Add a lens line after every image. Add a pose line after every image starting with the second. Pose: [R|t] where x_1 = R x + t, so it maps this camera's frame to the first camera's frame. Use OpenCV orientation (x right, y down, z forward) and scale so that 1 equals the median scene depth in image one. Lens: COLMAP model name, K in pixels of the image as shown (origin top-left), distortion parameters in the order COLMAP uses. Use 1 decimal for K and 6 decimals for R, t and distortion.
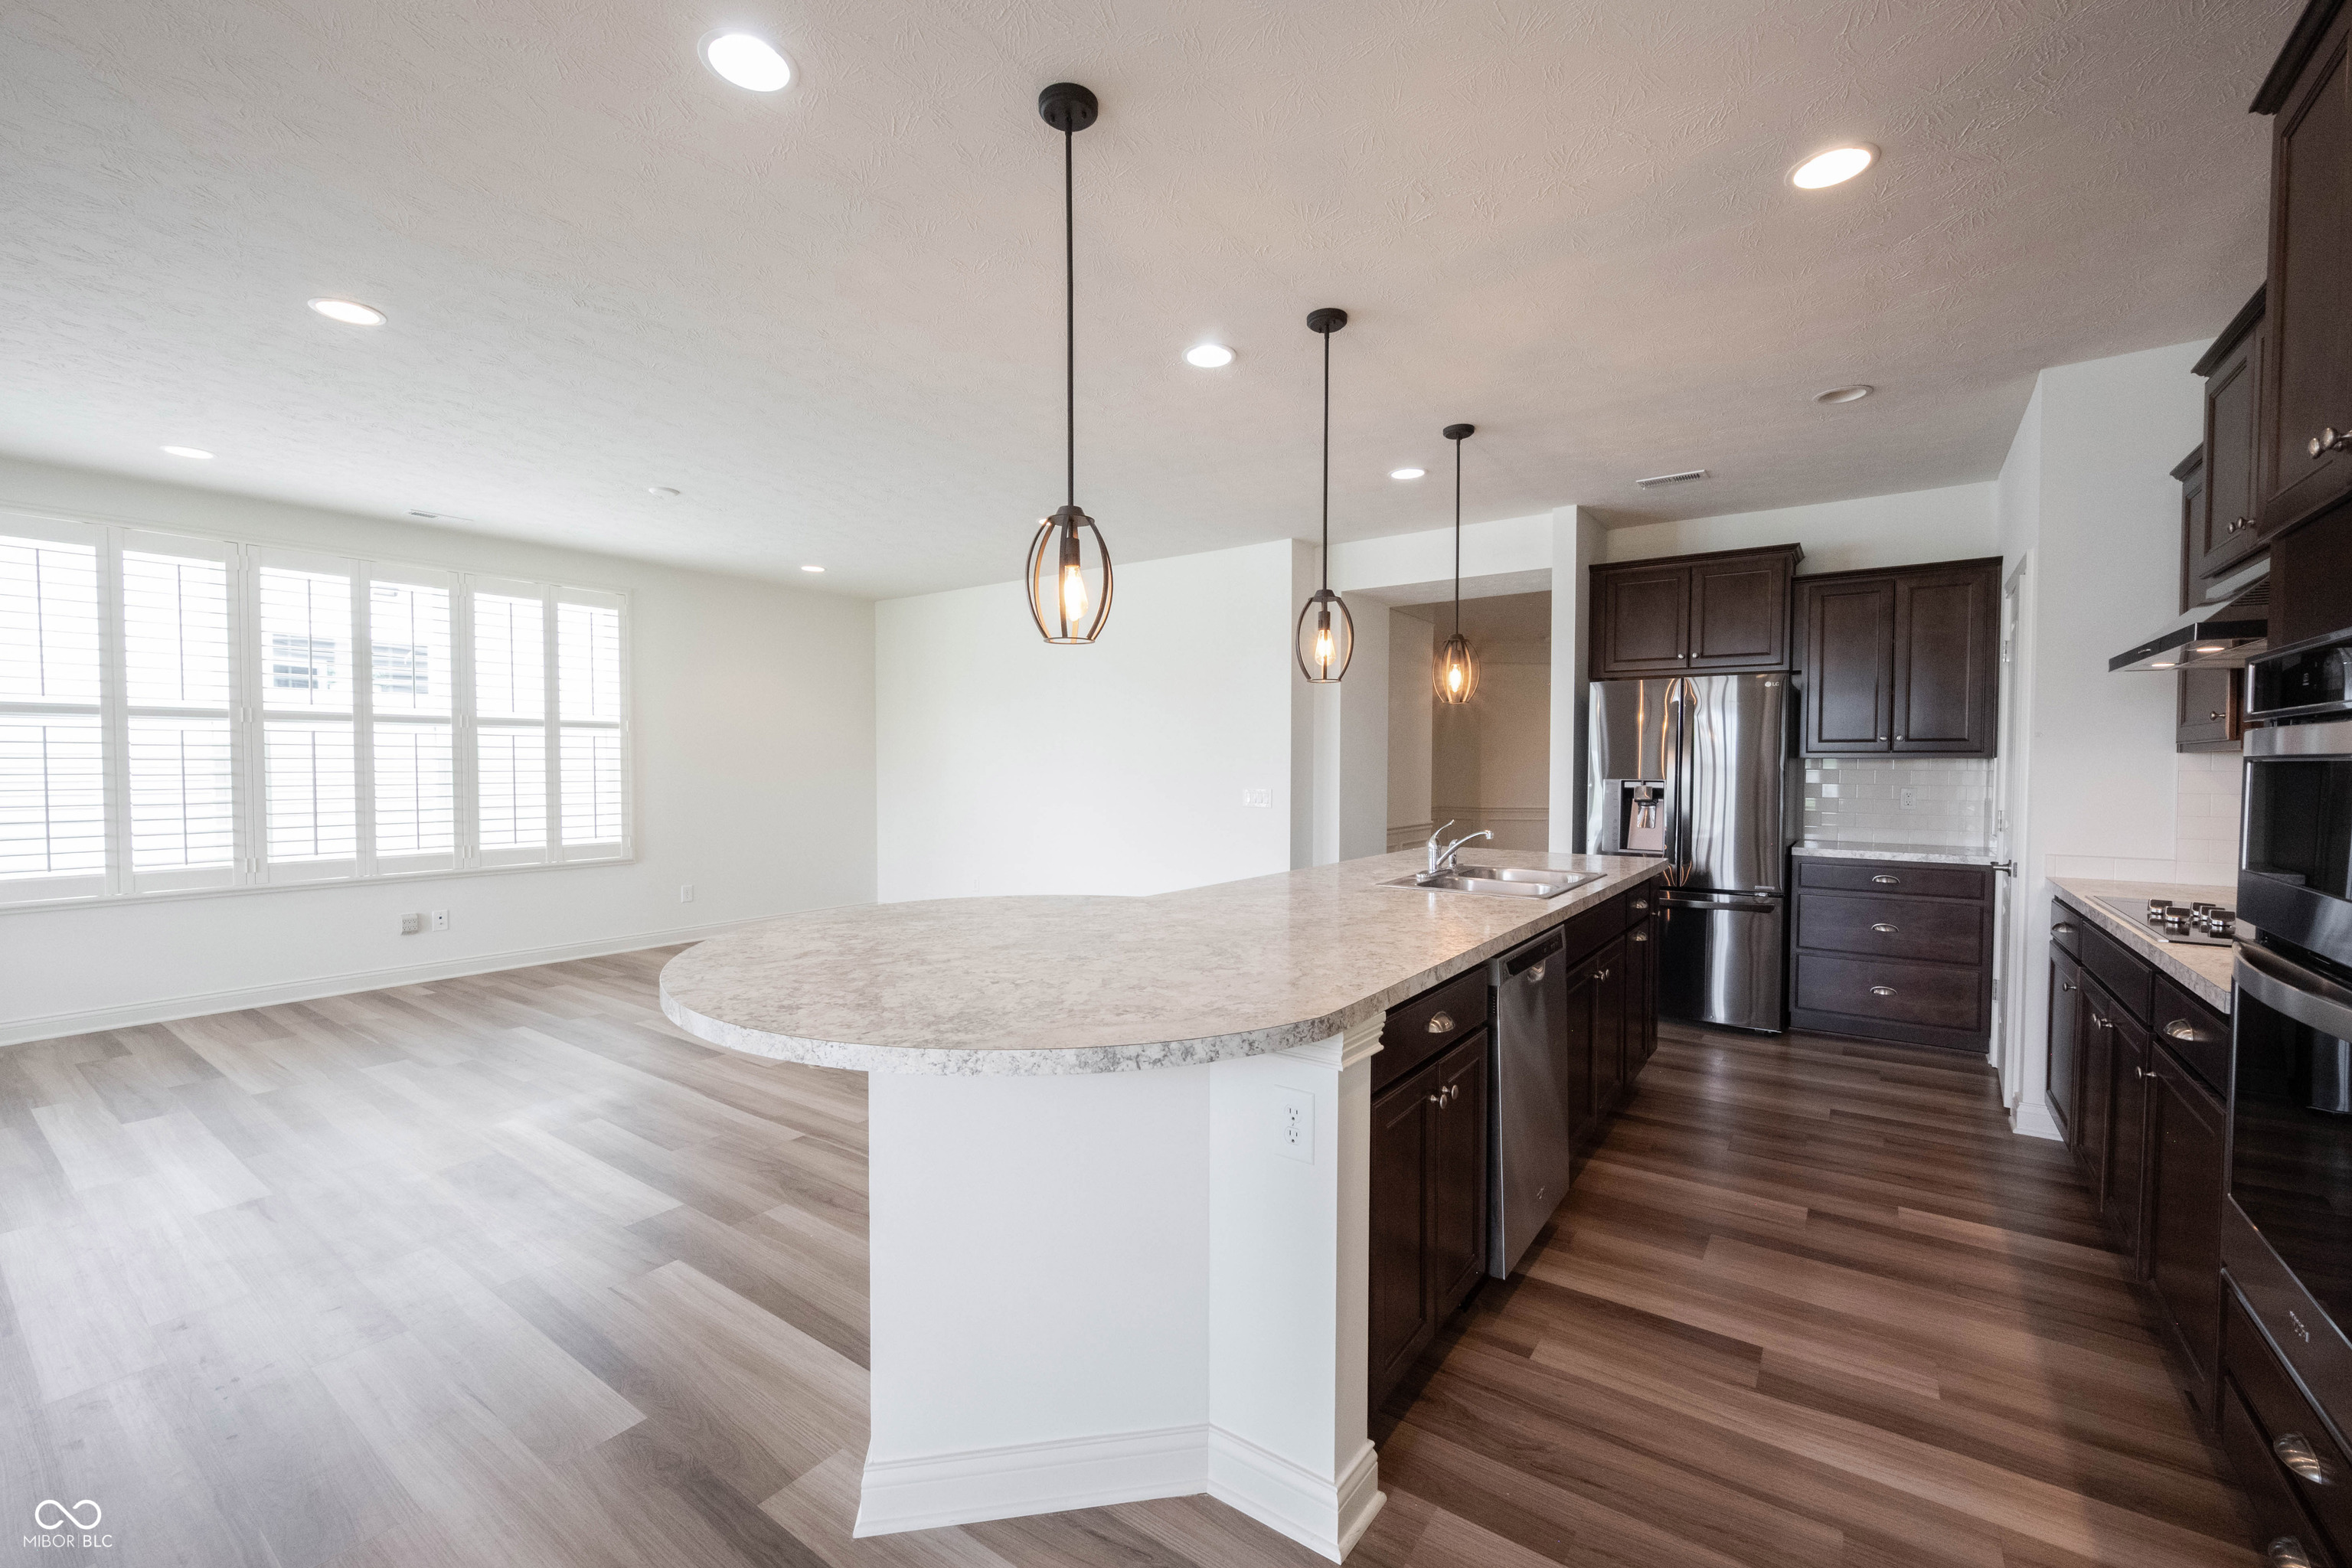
lens RADIAL K [[962.9, 0, 1172.8], [0, 962.9, 791.3], [0, 0, 1]] dist [-0.002347, 0.000217]
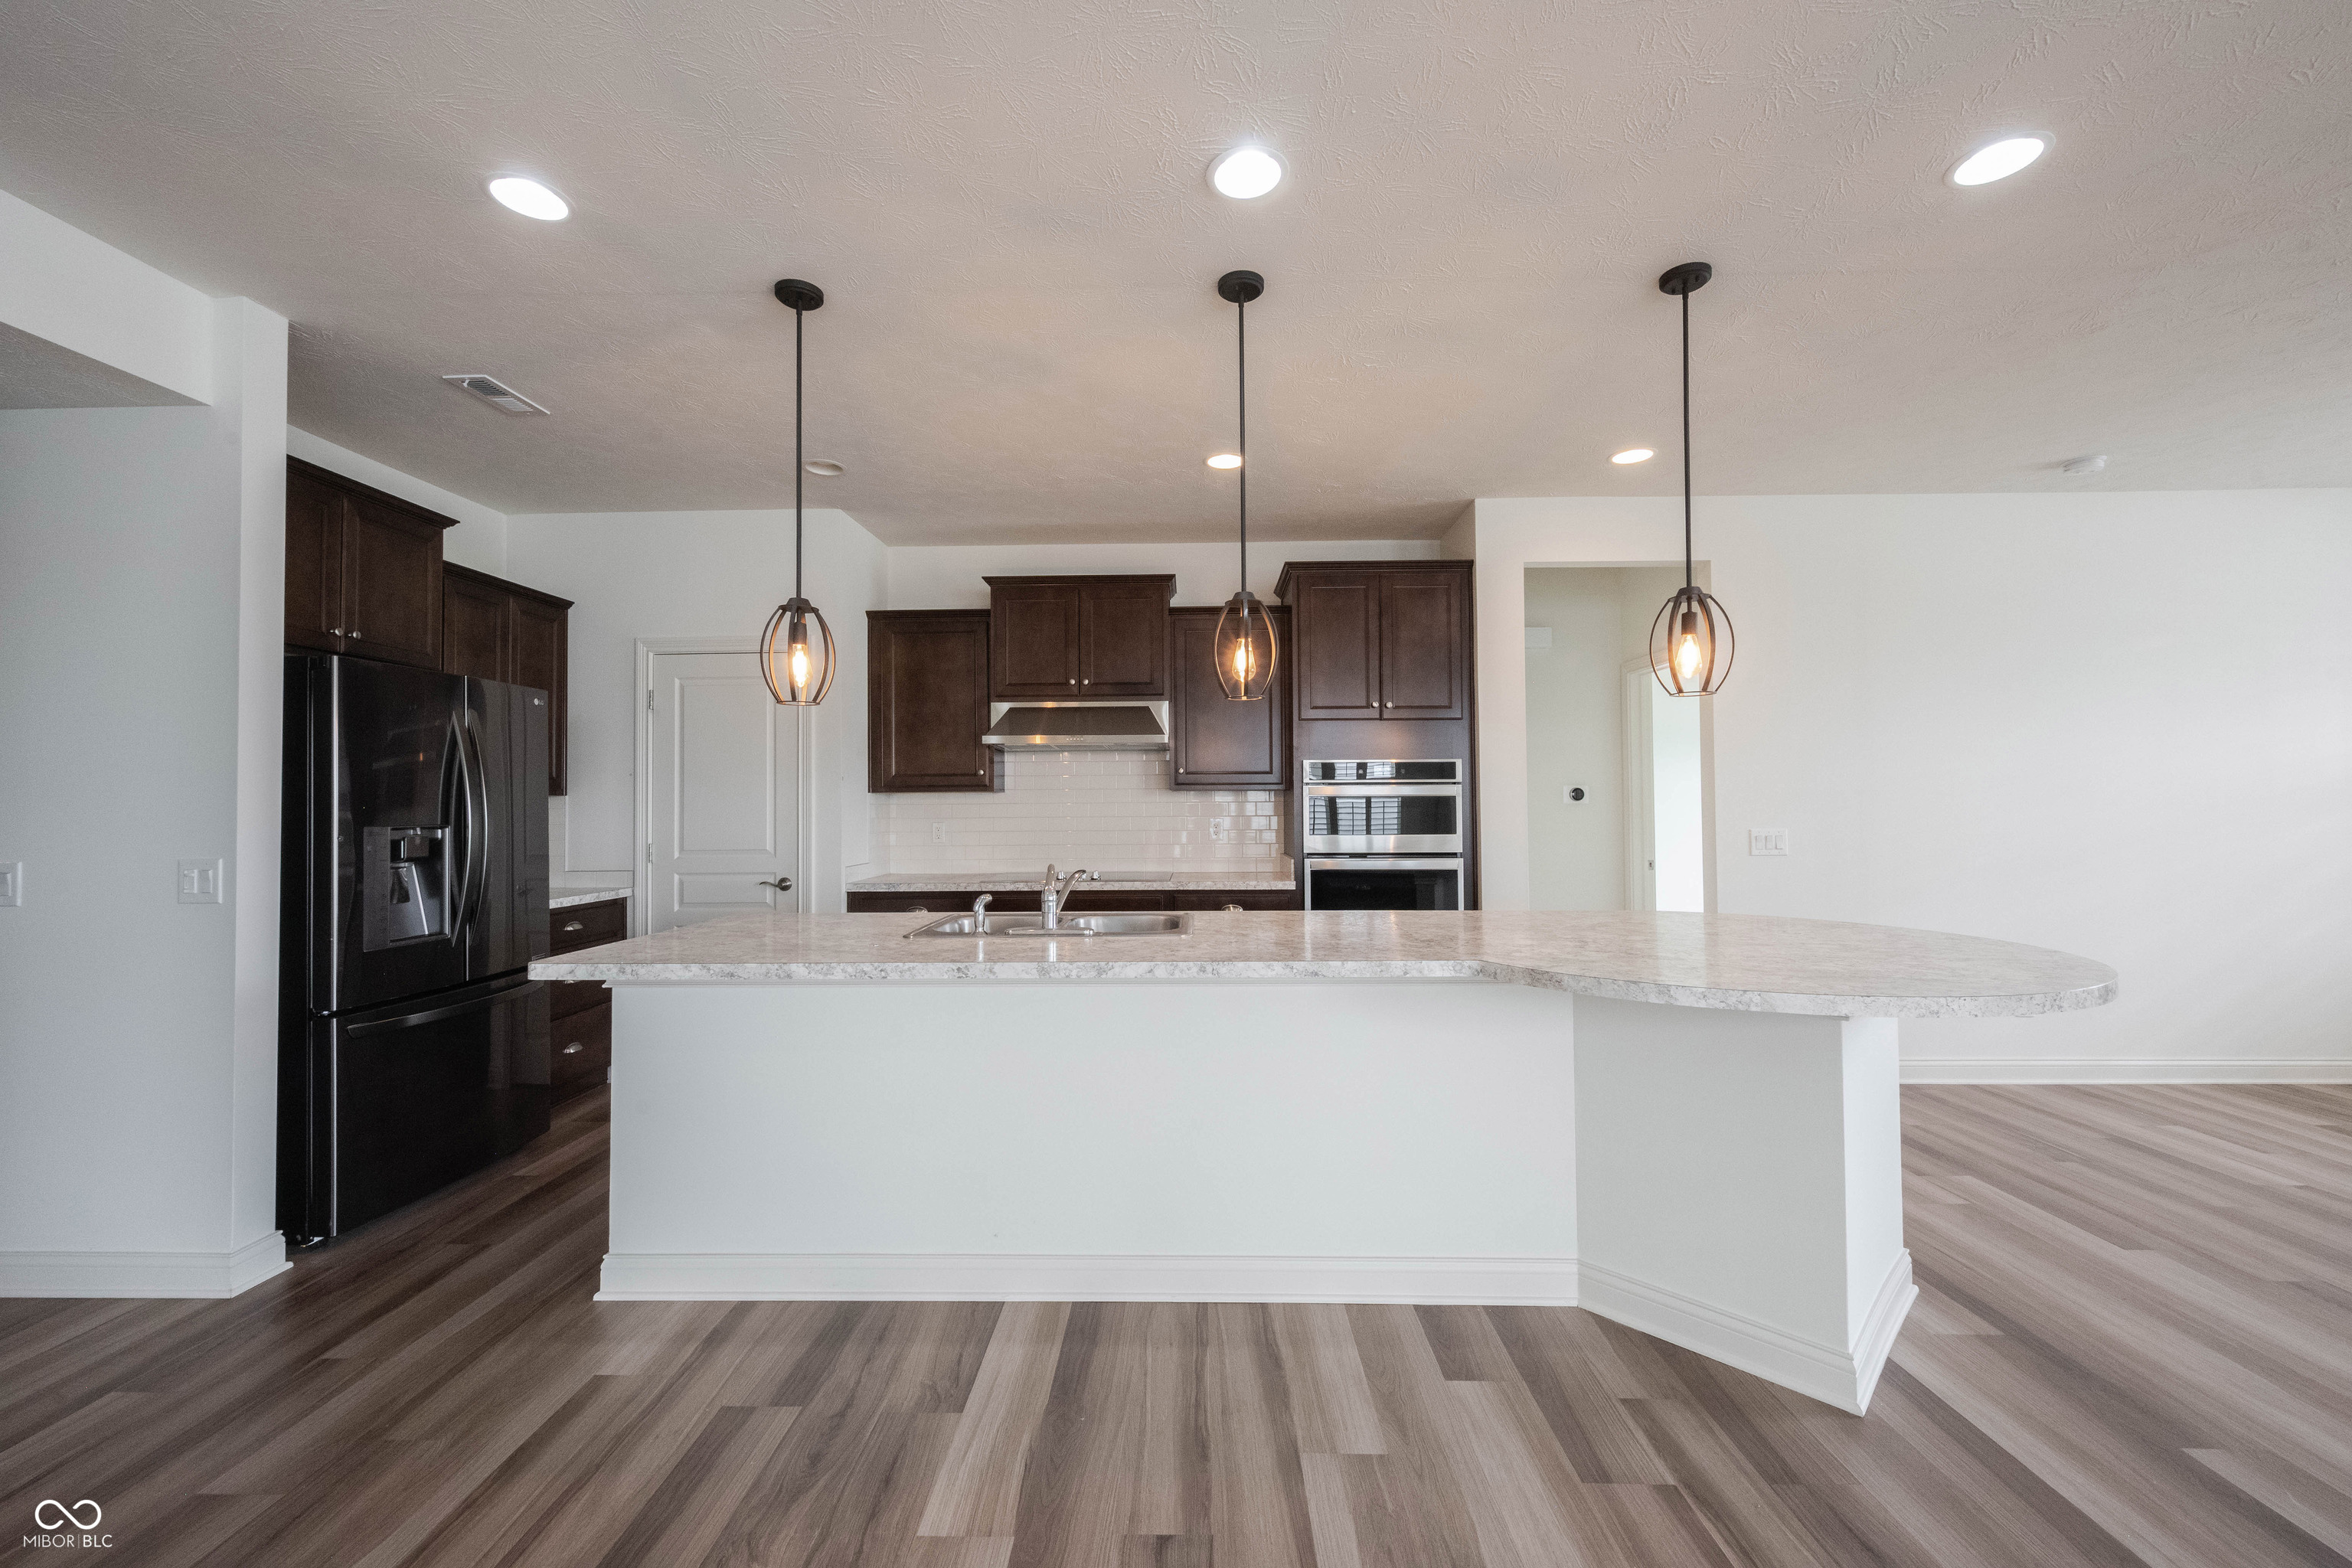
lens RADIAL K [[924.0, 0, 1176.0], [0, 924.0, 784.0], [0, 0, 1]] dist [-0.000077, 0.000107]
pose [[-0.569078, 0.018065, 0.822085, -0.293230], [0.028399, 0.999594, -0.002306, -0.024110], [-0.821793, 0.022034, -0.569360, 0.924253]]
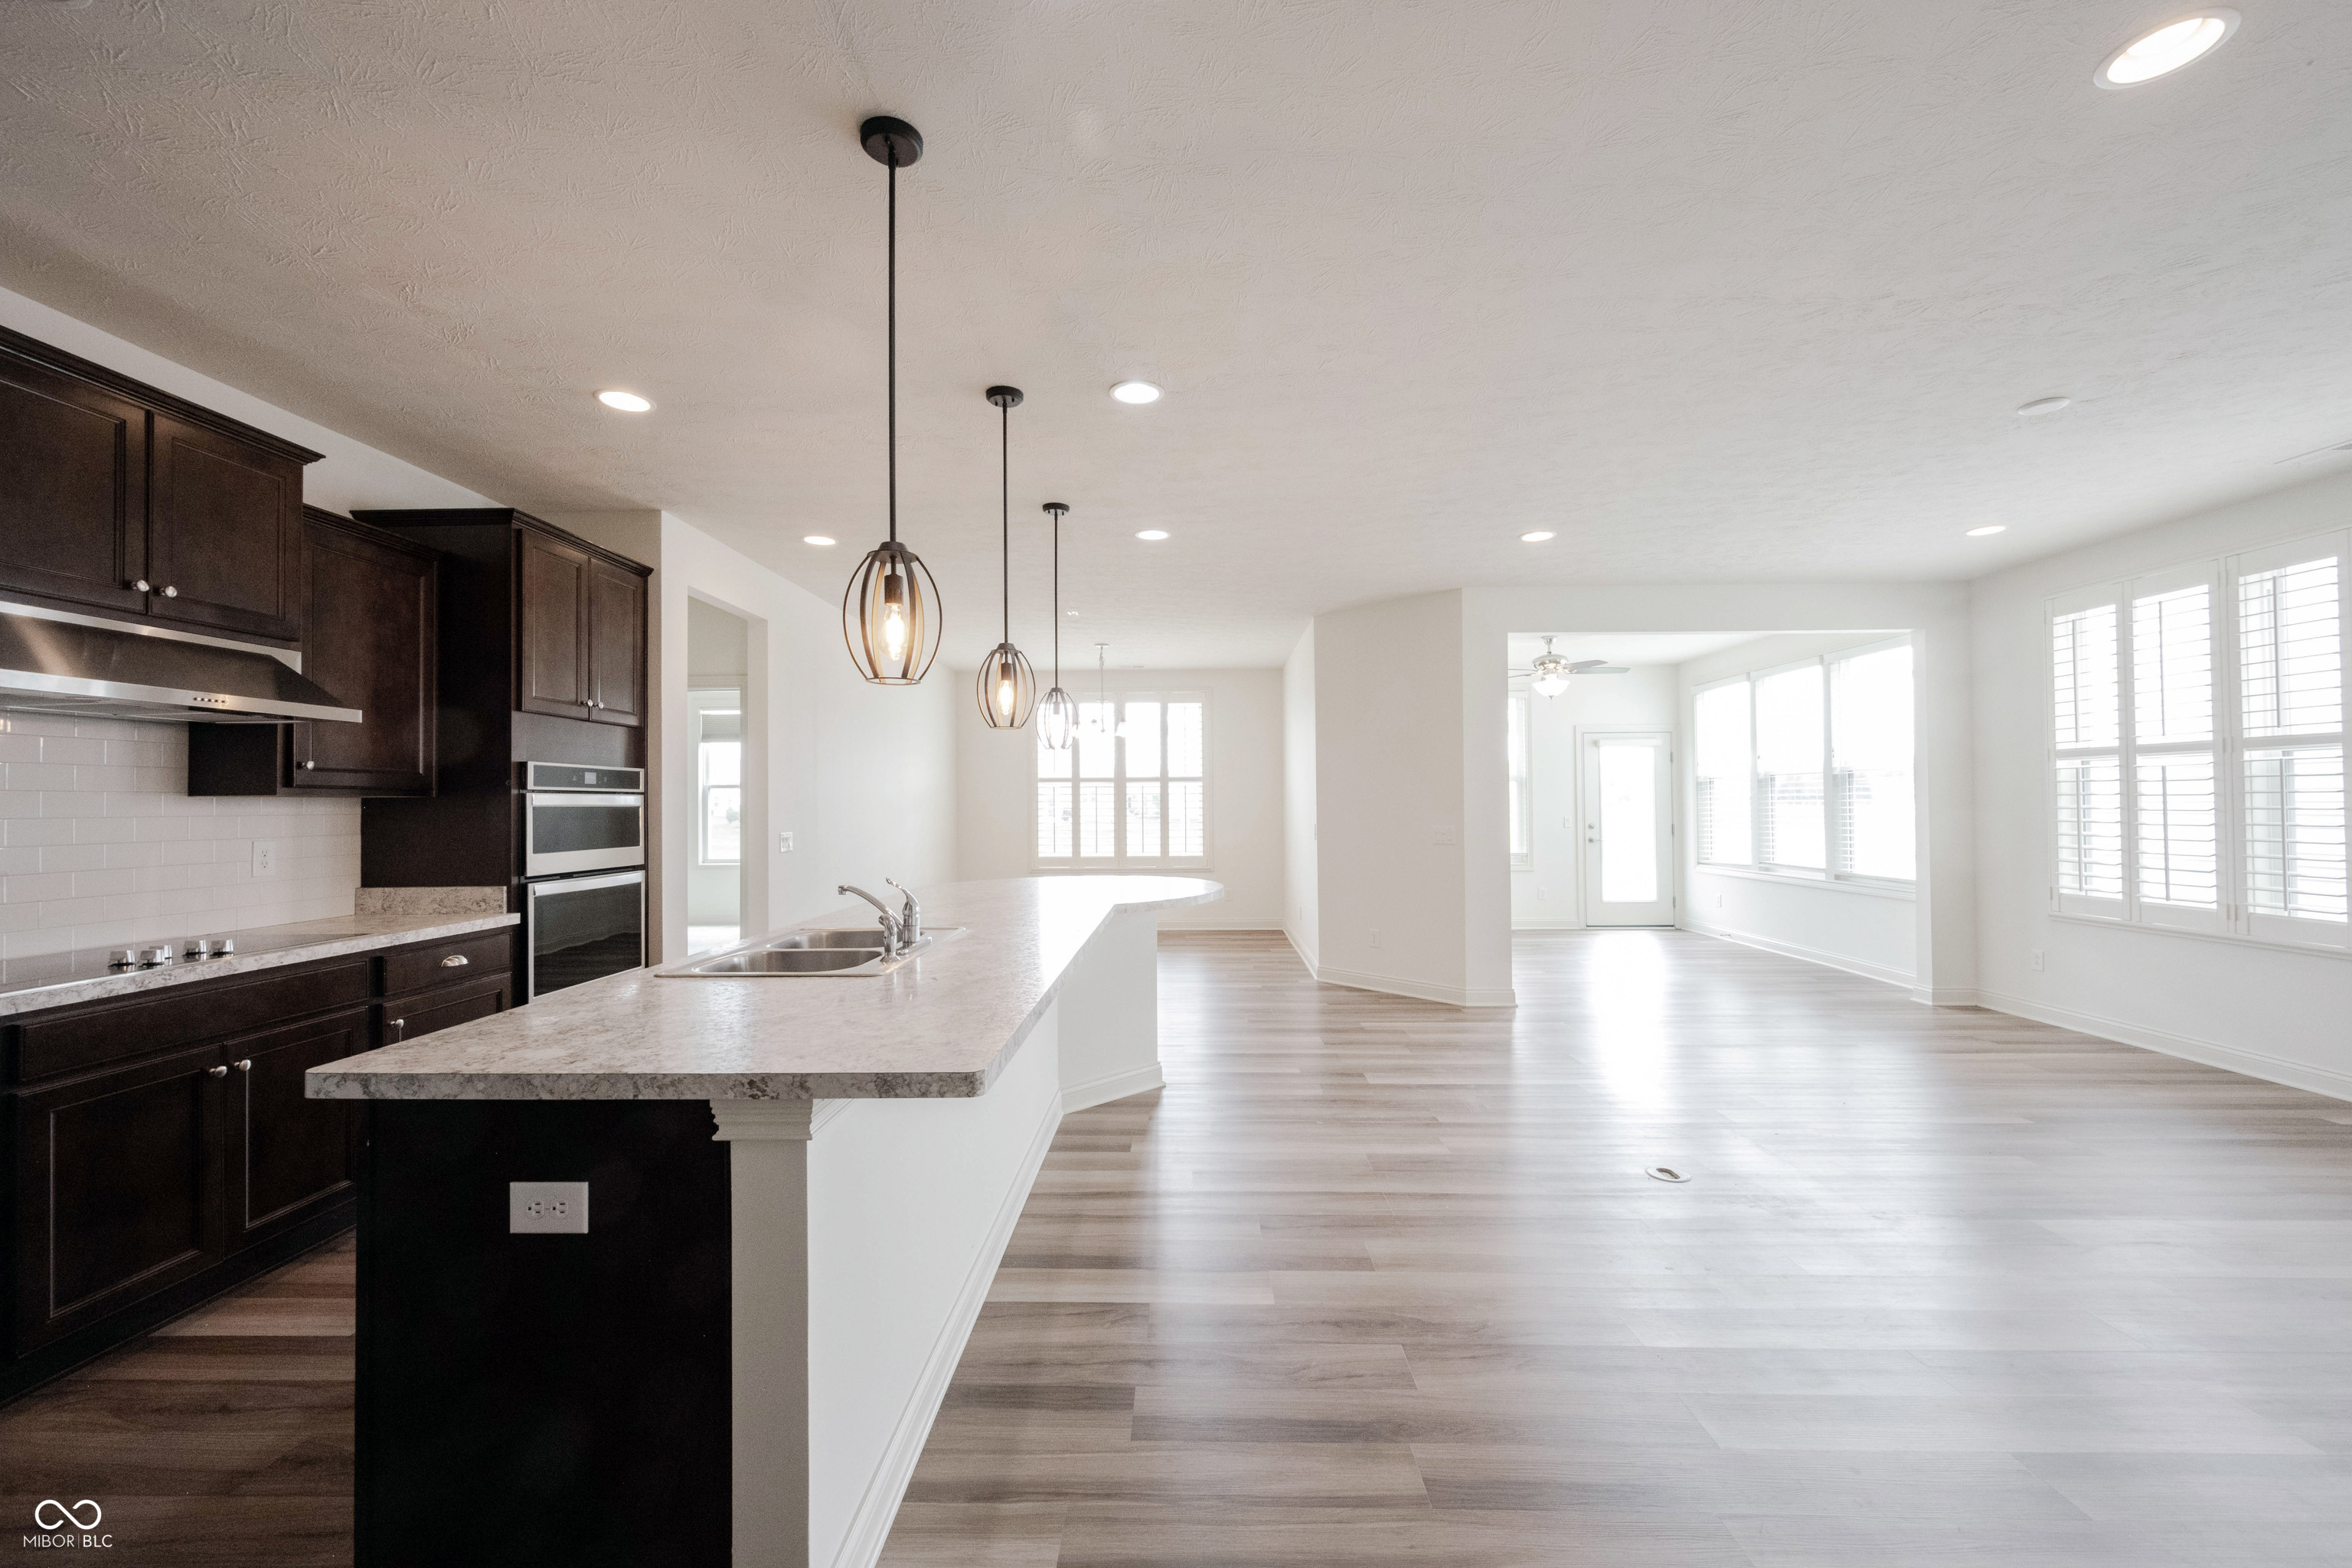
lens RADIAL K [[927.1, 0, 1168.6], [0, 927.1, 788.7], [0, 0, 1]] dist [-0.000625, 0.000050]
pose [[-0.826086, -0.005711, -0.563515, 0.358672], [-0.010665, 0.999928, 0.005501, -0.033689], [0.563443, 0.010554, -0.826088, 1.188037]]
